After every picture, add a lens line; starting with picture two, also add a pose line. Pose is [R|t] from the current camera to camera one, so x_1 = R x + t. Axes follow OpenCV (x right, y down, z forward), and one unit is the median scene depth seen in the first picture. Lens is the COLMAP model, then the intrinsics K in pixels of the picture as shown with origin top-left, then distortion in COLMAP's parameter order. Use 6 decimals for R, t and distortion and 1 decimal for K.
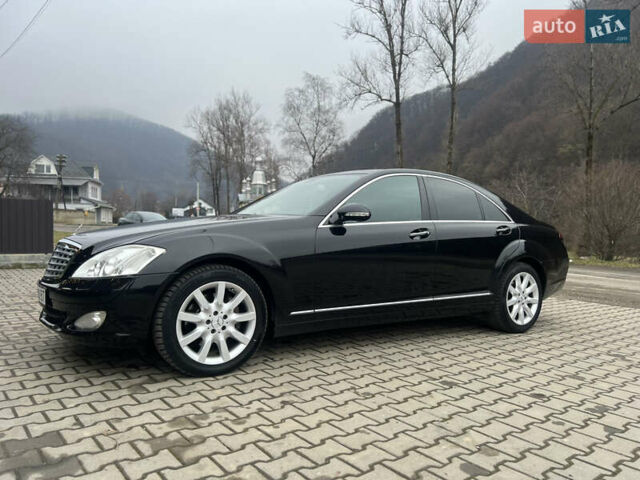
lens RADIAL K [[482.2, 0, 323.0], [0, 482.2, 242.4], [0, 0, 1]] dist [0.056181, -0.063727]
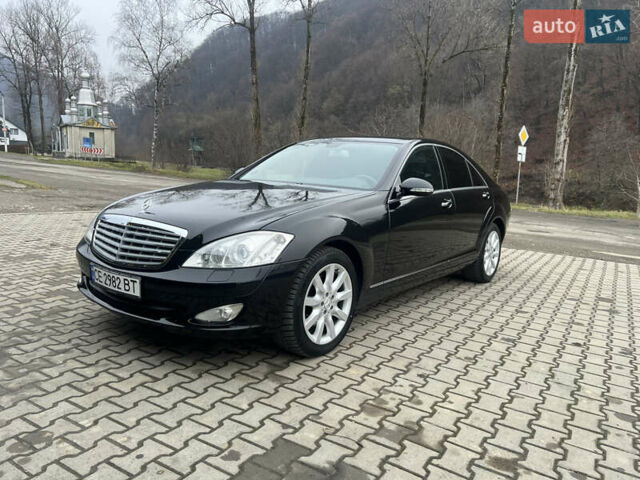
lens RADIAL K [[482.2, 0, 323.7], [0, 482.2, 239.6], [0, 0, 1]] dist [0.056181, -0.063727]
pose [[0.943430, -0.025623, 0.330579, -0.462971], [-0.019708, 0.990914, 0.133048, -0.083973], [-0.330984, -0.132036, 0.934353, 0.065795]]
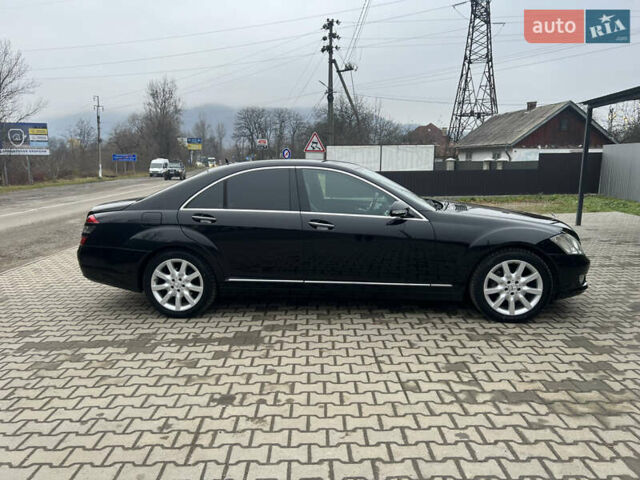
lens RADIAL K [[482.2, 0, 318.4], [0, 482.2, 242.4], [0, 0, 1]] dist [0.056181, -0.063727]
pose [[-0.782637, -0.132733, 0.608163, -0.809813], [-0.004062, 0.978070, 0.208238, -0.245935], [-0.622466, 0.160504, -0.766012, 2.486403]]
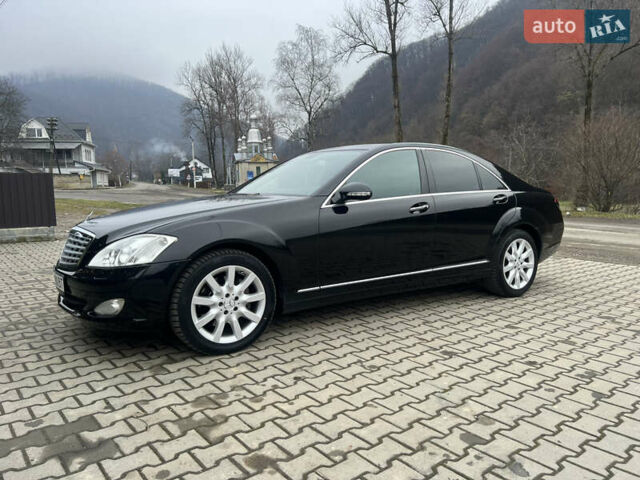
lens RADIAL K [[482.2, 0, 325.4], [0, 482.2, 238.5], [0, 0, 1]] dist [0.056181, -0.063727]
pose [[0.999525, -0.030140, 0.006371, -0.009586], [0.029510, 0.996134, 0.082741, -0.048591], [-0.008840, -0.082513, 0.996551, -0.034502]]
